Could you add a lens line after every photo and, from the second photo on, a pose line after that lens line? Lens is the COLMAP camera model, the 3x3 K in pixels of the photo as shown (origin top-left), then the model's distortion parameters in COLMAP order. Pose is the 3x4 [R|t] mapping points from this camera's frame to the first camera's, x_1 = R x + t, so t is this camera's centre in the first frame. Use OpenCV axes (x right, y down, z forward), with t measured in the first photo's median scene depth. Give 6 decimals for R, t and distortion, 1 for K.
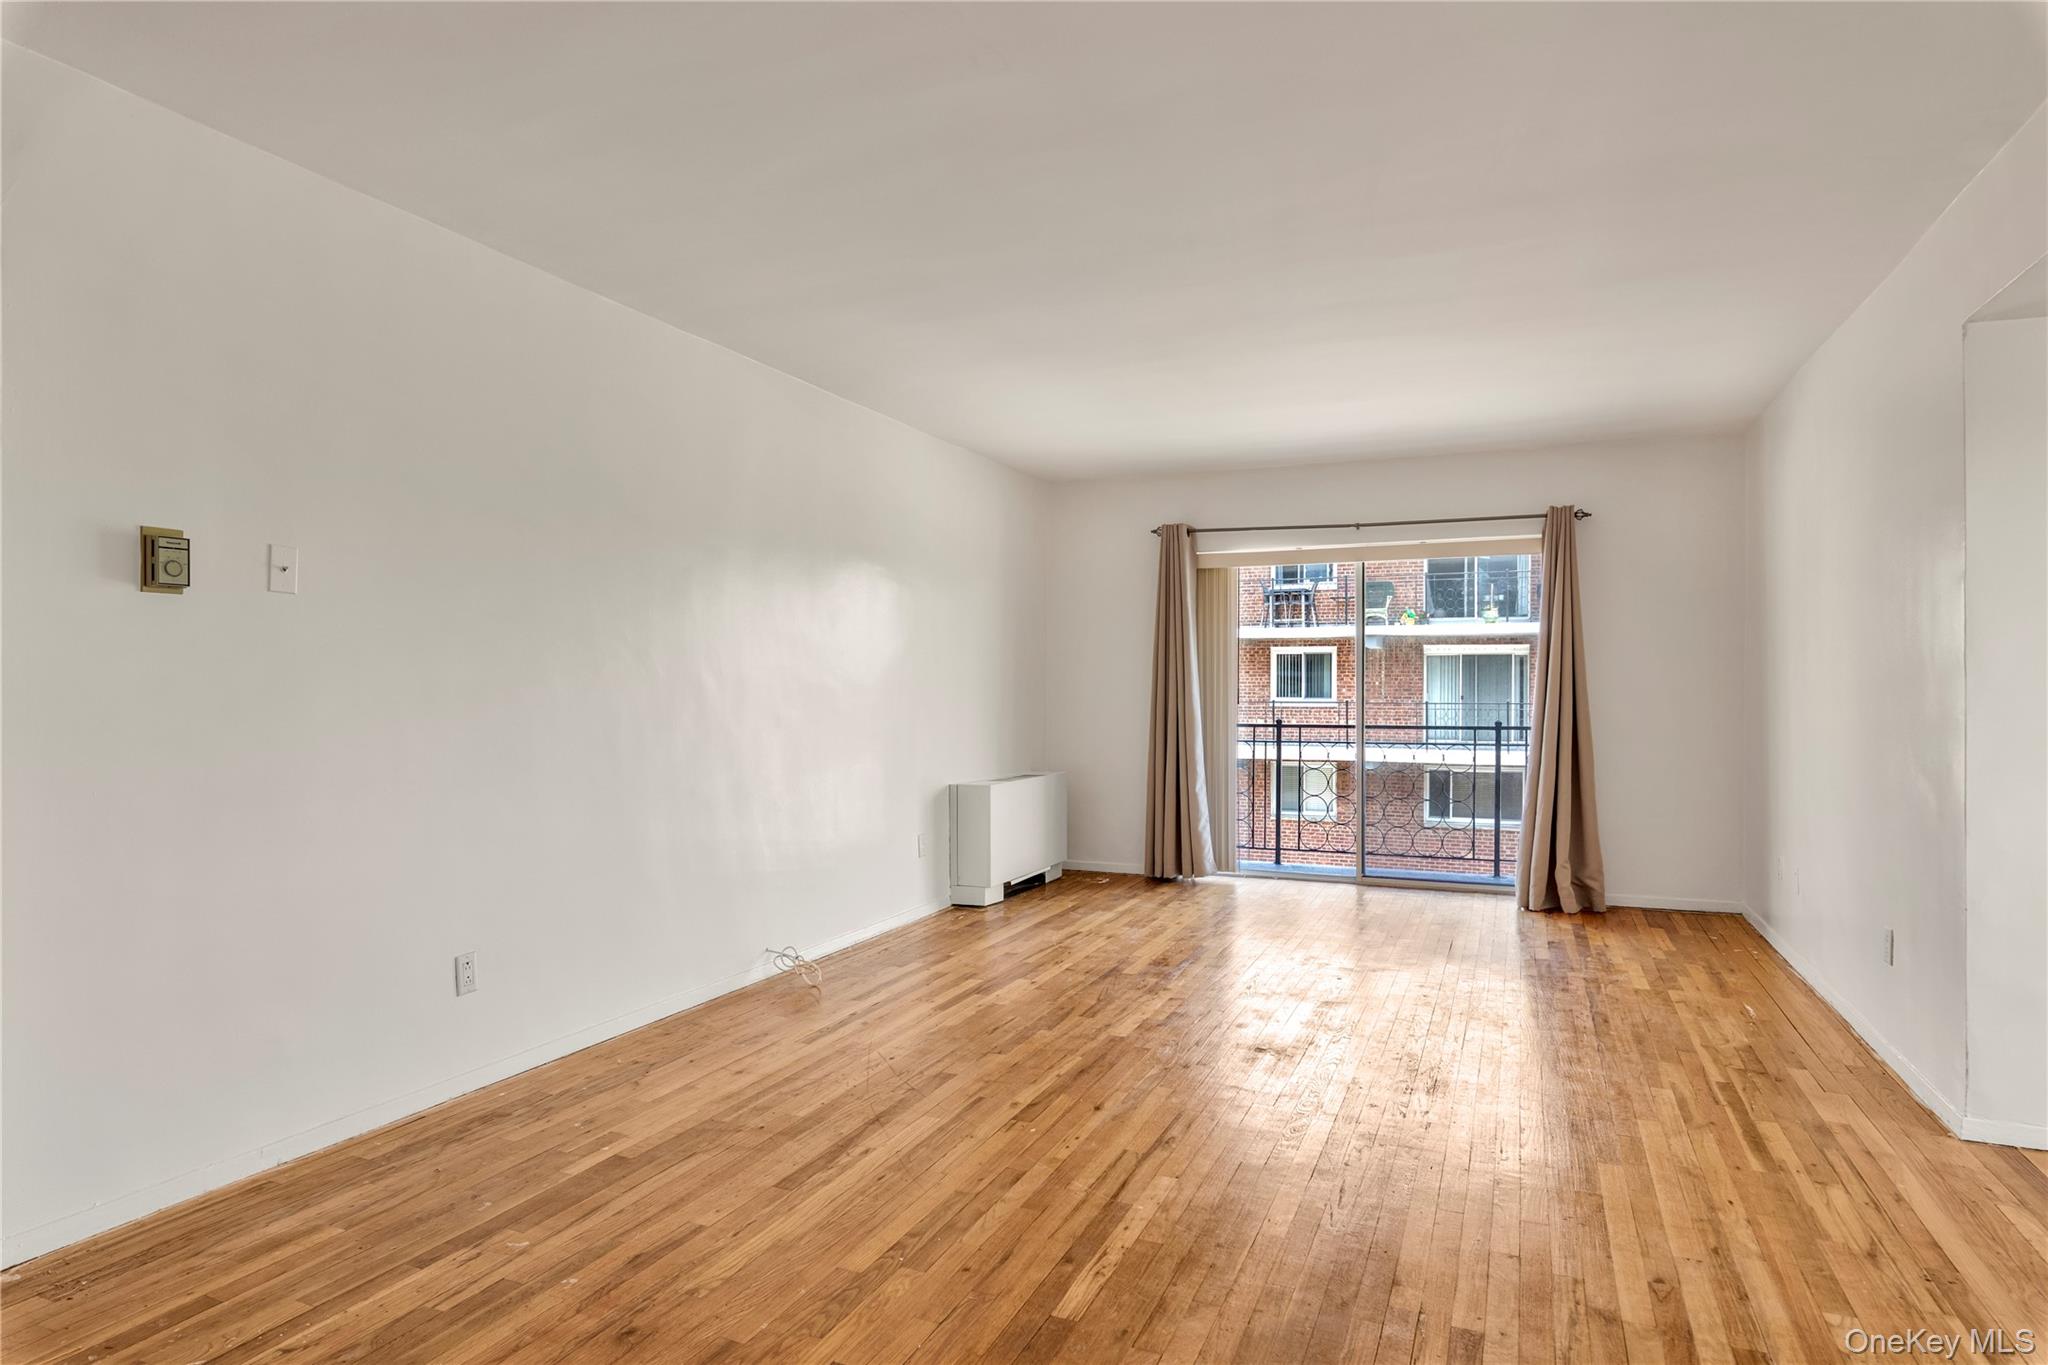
lens RADIAL K [[1155.2, 0, 1024.0], [0, 1155.2, 682.5], [0, 0, 1]] dist [-0.000115, -0.000313]
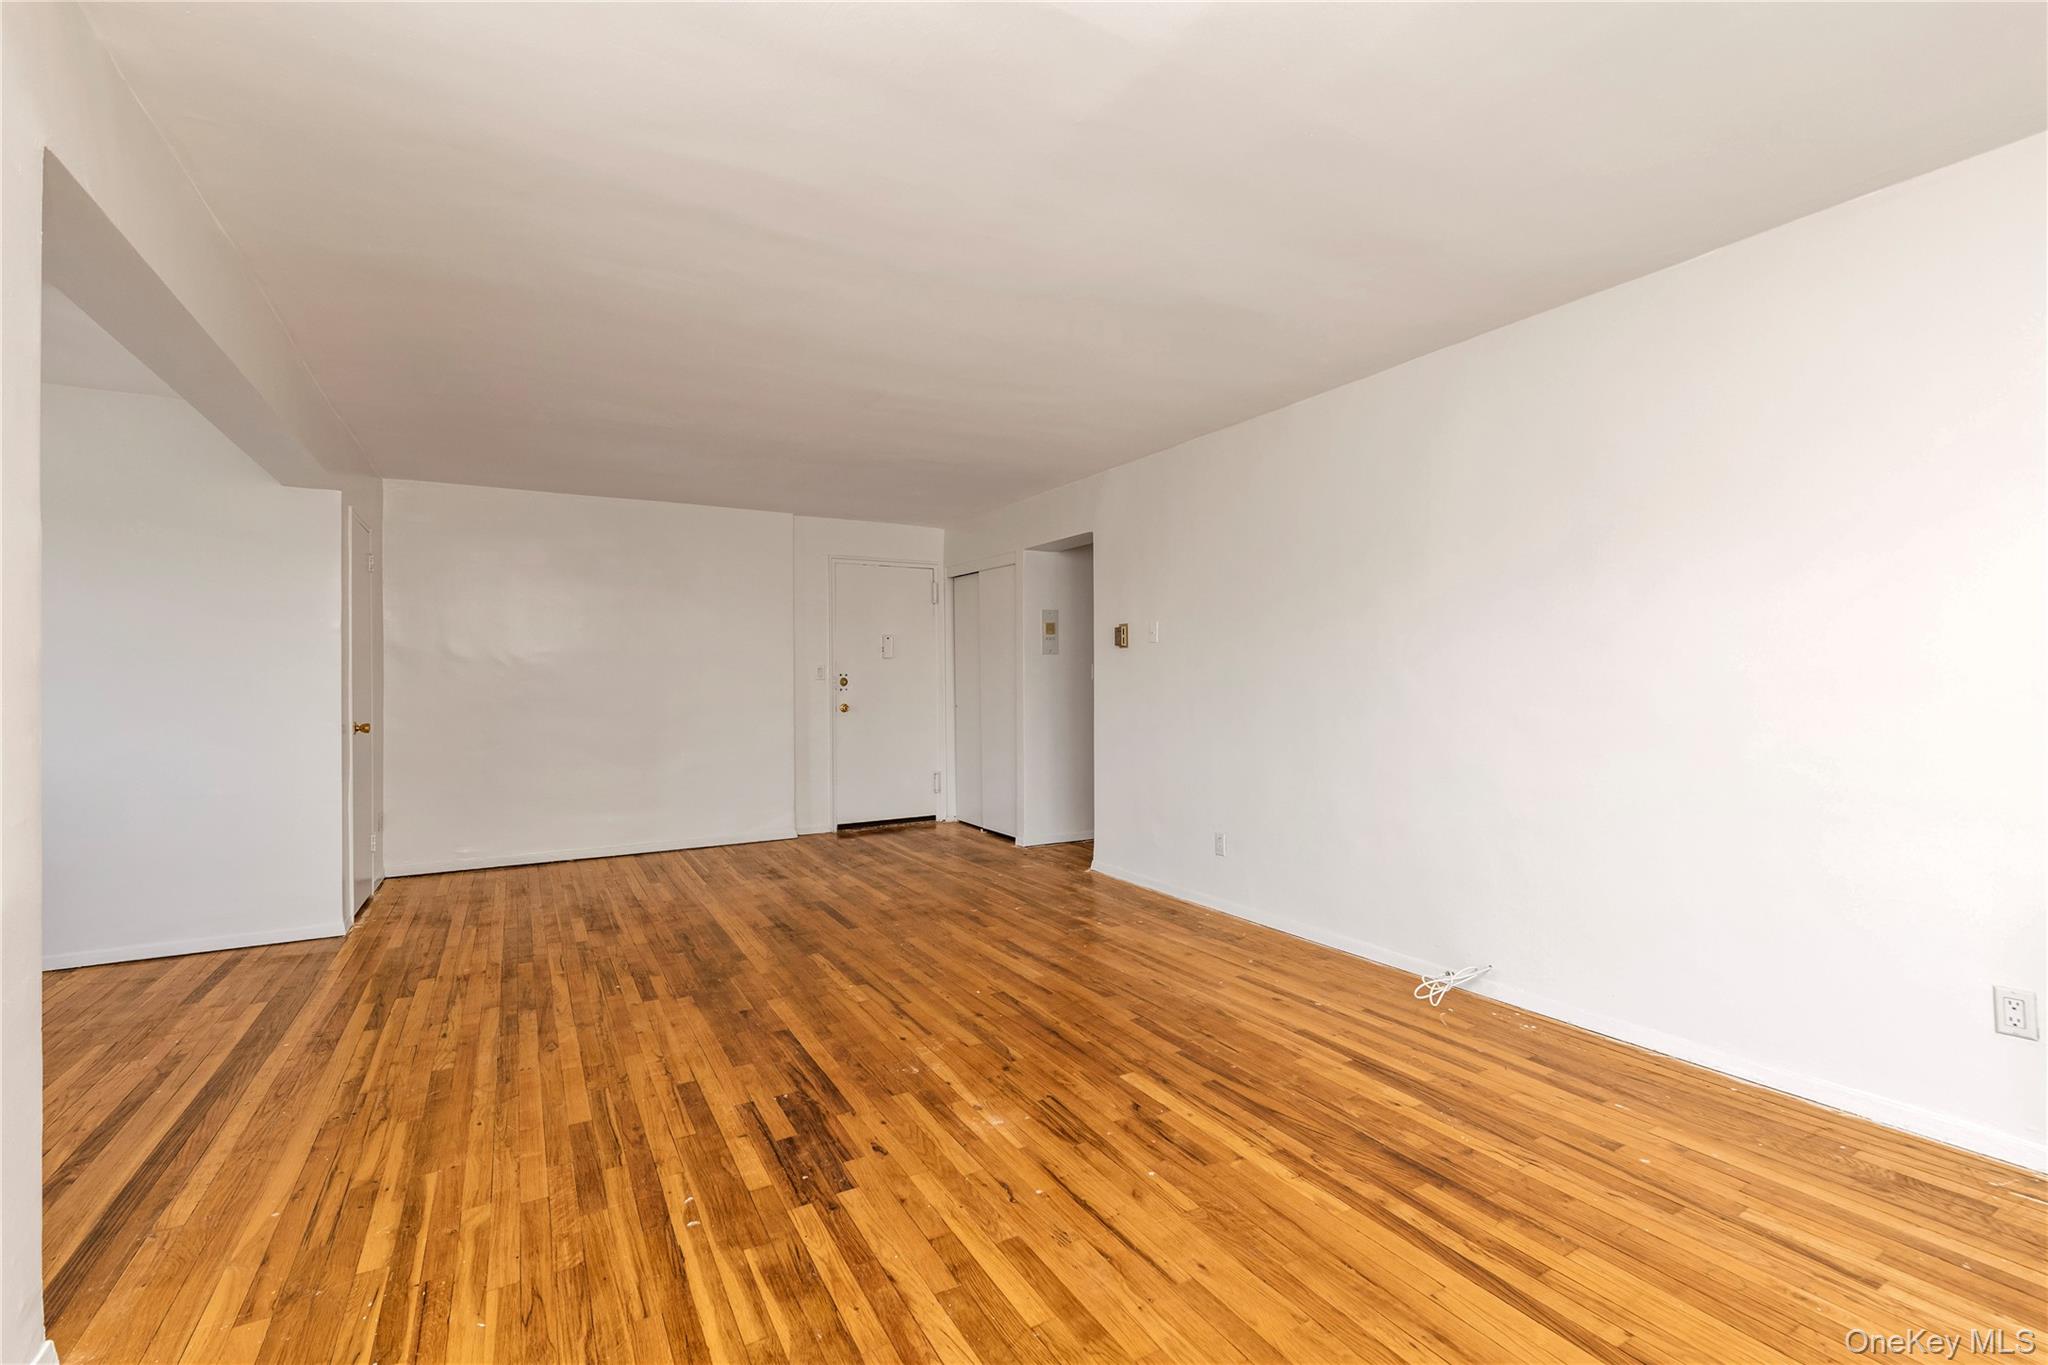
lens RADIAL K [[887.8, 0, 1024.0], [0, 887.8, 682.5], [0, 0, 1]] dist [-0.001483, 0.000214]
pose [[-0.598342, 0.003272, -0.801234, 0.599337], [0.008810, 0.999958, -0.002495, 0.002300], [0.801192, -0.008551, -0.598346, 1.190655]]
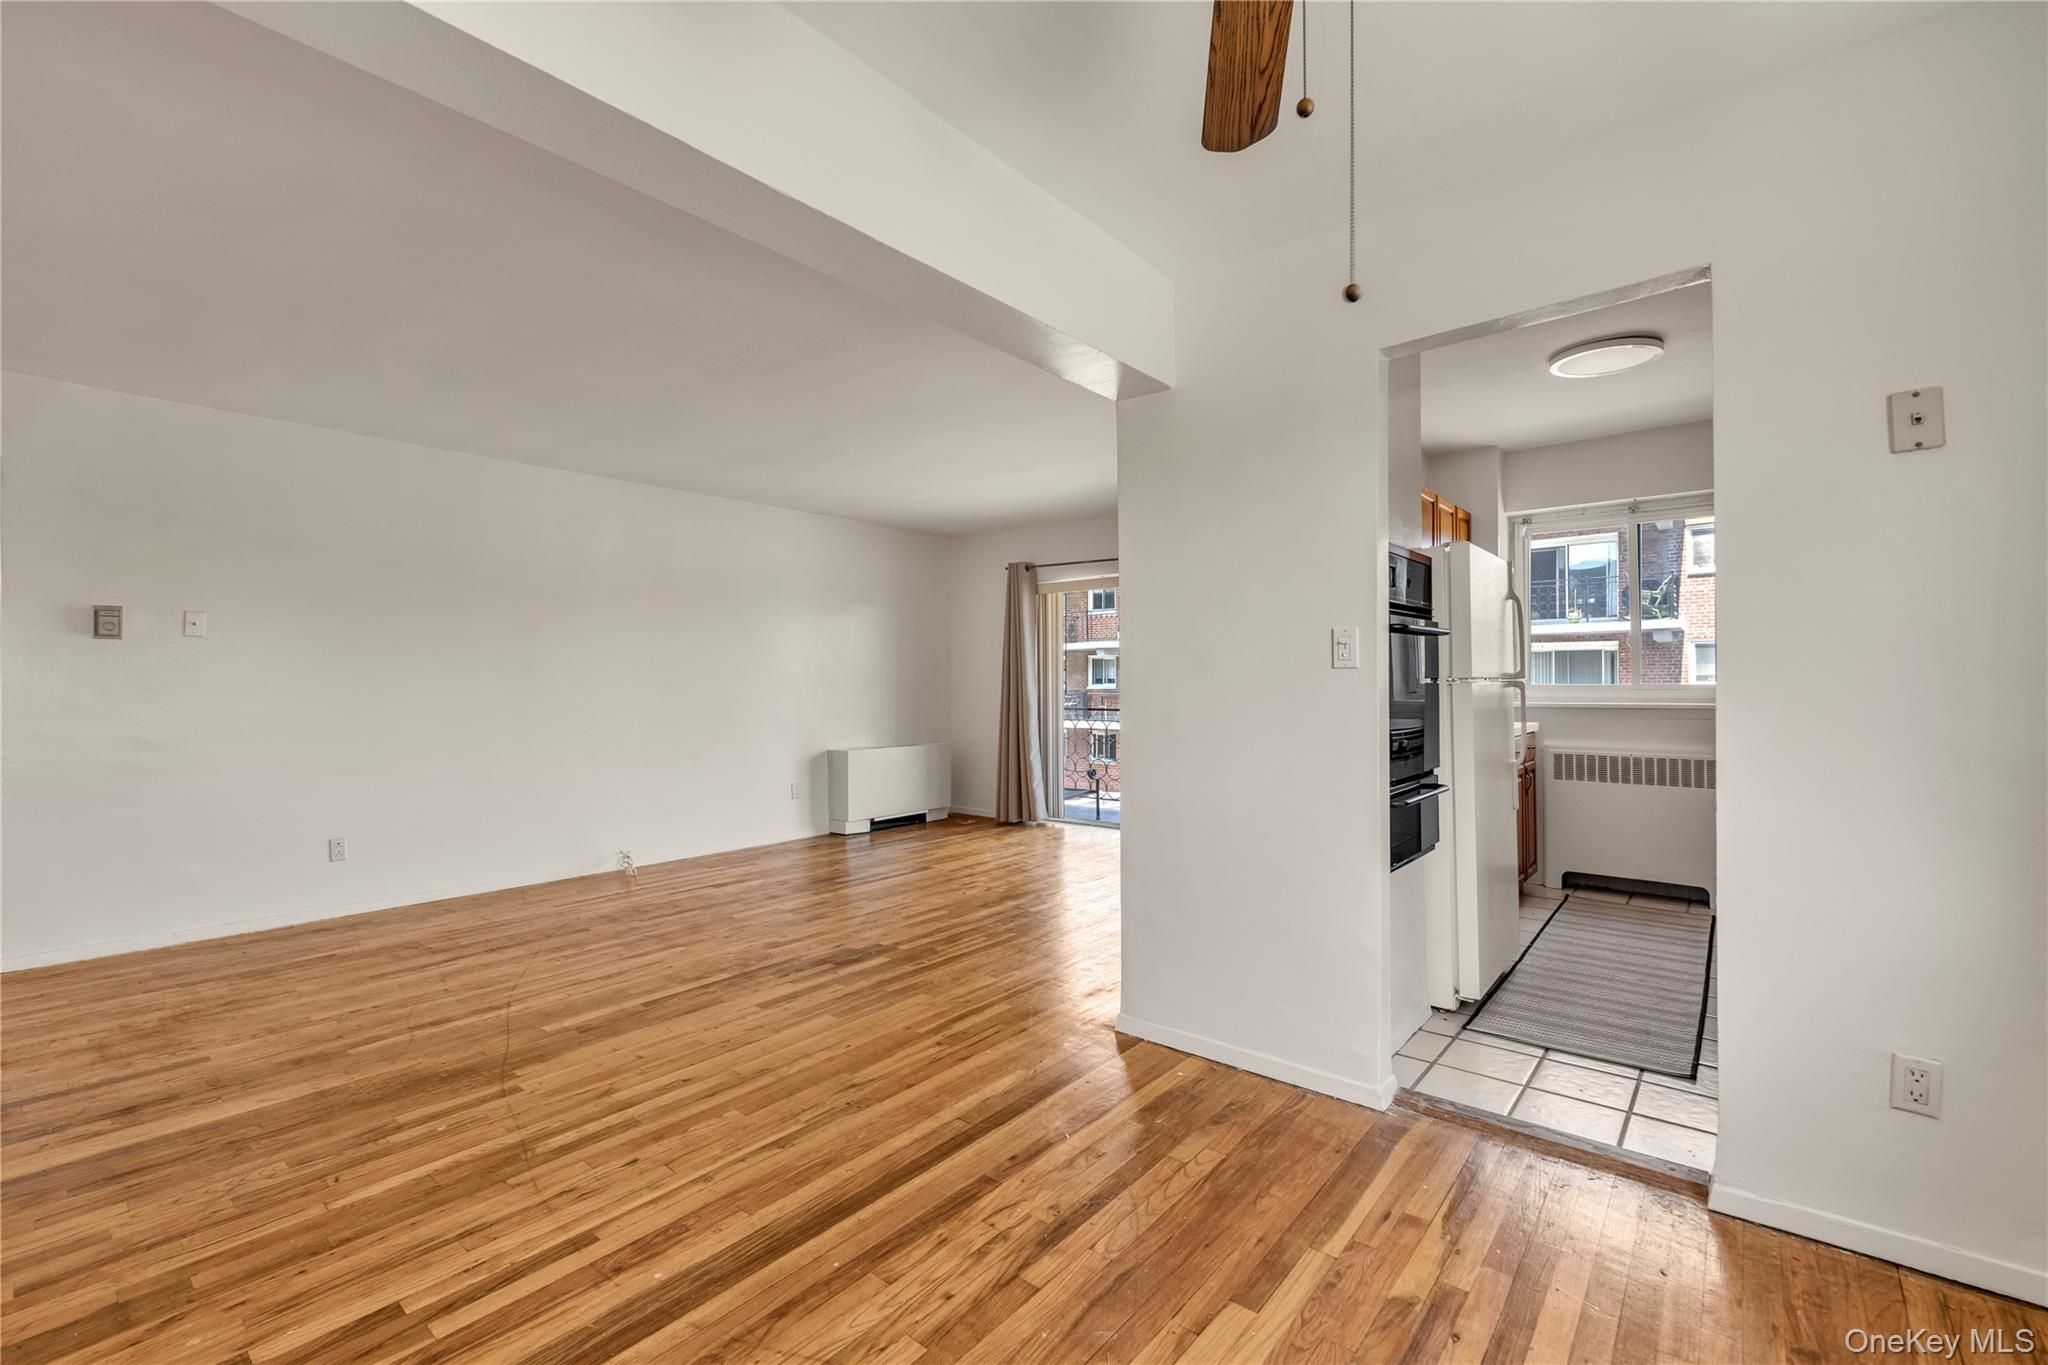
lens RADIAL K [[871.8, 0, 1018.2], [0, 871.8, 677.1], [0, 0, 1]] dist [0.000483, -0.000144]
pose [[0.958781, -0.006796, -0.284066, 0.667661], [0.006694, 0.999977, -0.001330, -0.000854], [0.284068, -0.000626, 0.958804, 0.018560]]
